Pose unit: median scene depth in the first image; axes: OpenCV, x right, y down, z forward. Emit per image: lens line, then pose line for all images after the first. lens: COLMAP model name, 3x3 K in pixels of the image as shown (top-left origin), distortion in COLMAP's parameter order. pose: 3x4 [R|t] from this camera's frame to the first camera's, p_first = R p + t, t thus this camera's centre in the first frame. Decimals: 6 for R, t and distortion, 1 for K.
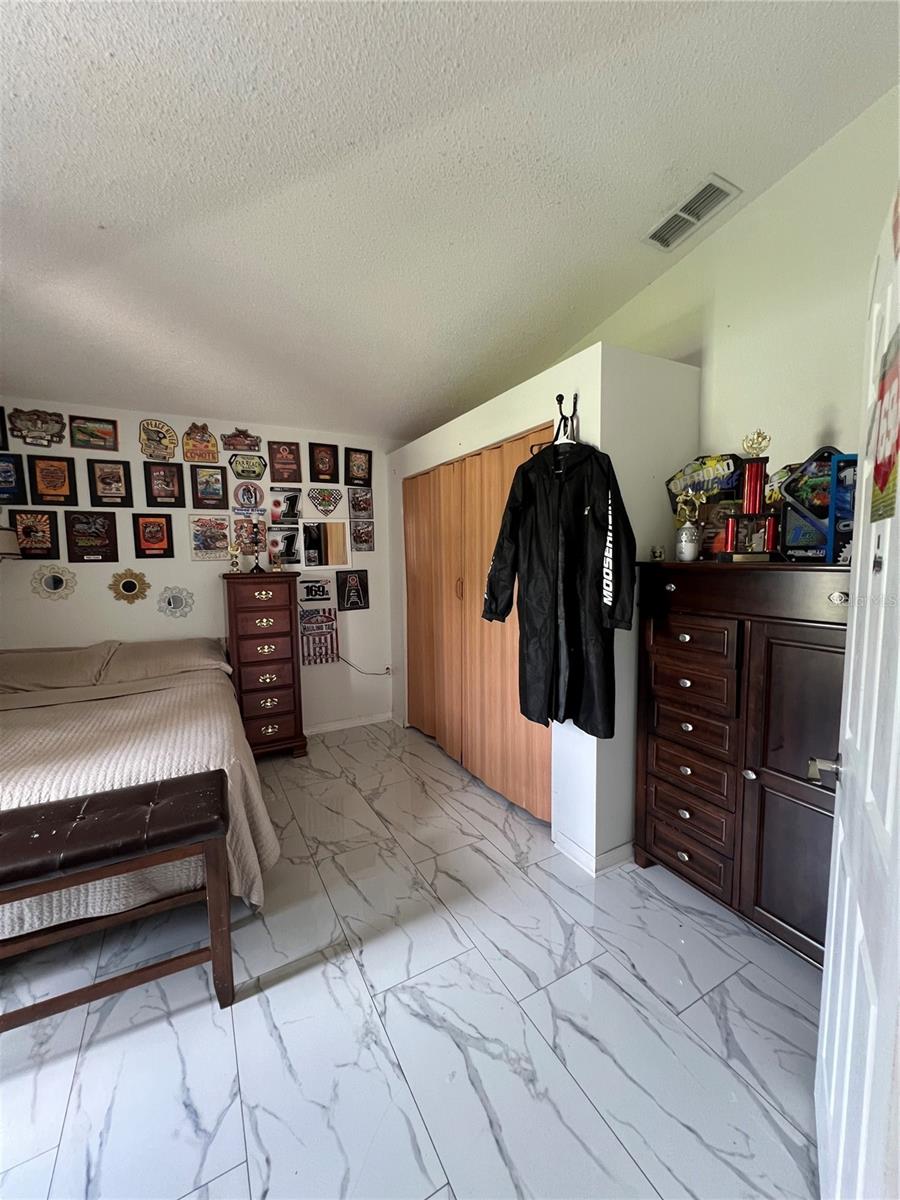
lens RADIAL K [[479.6, 0, 452.5], [0, 479.6, 598.1], [0, 0, 1]] dist [-0.002722, 0.001438]
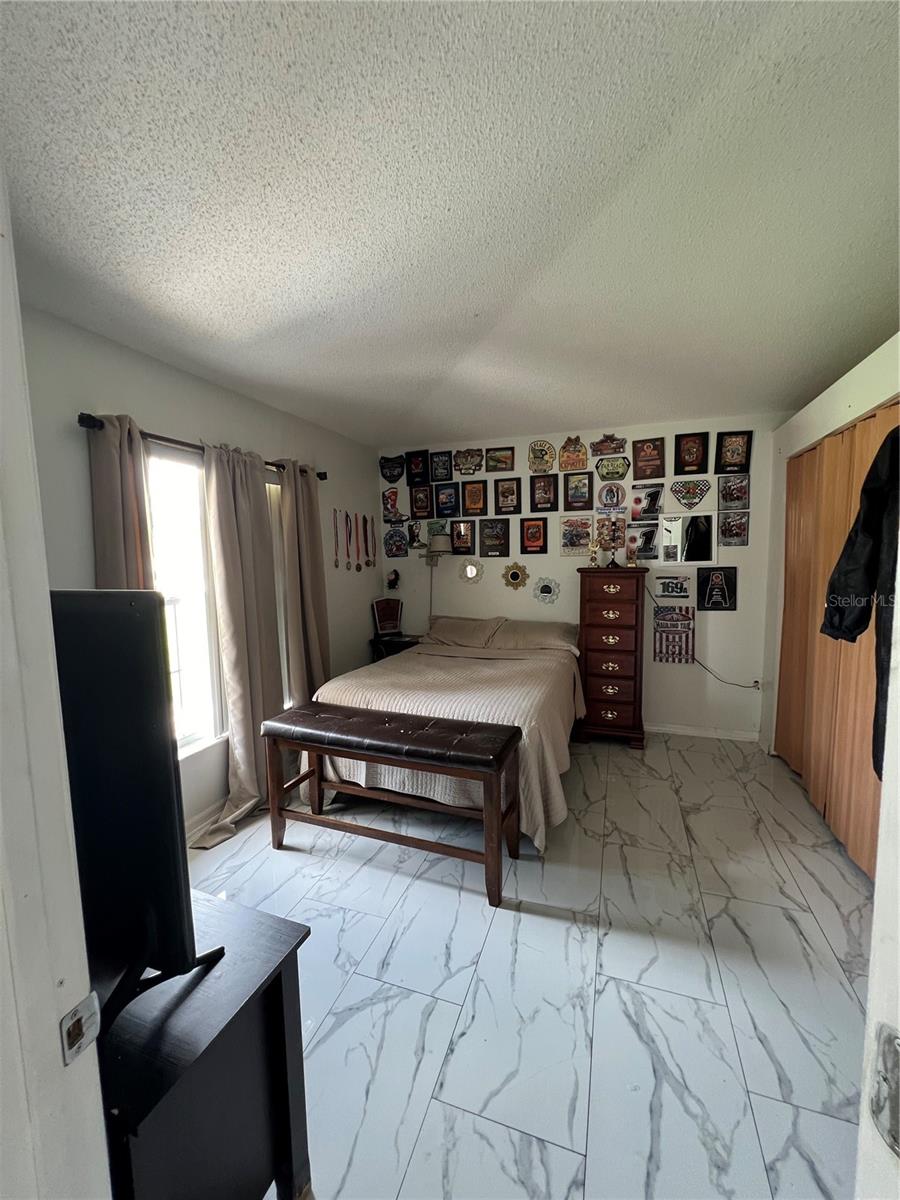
lens RADIAL K [[479.6, 0, 452.5], [0, 479.6, 598.1], [0, 0, 1]] dist [-0.002722, 0.001438]
pose [[0.669021, 0.070383, -0.739903, 0.160229], [-0.059140, 0.997391, 0.041402, -0.008632], [0.740887, 0.016059, 0.671438, 0.019194]]
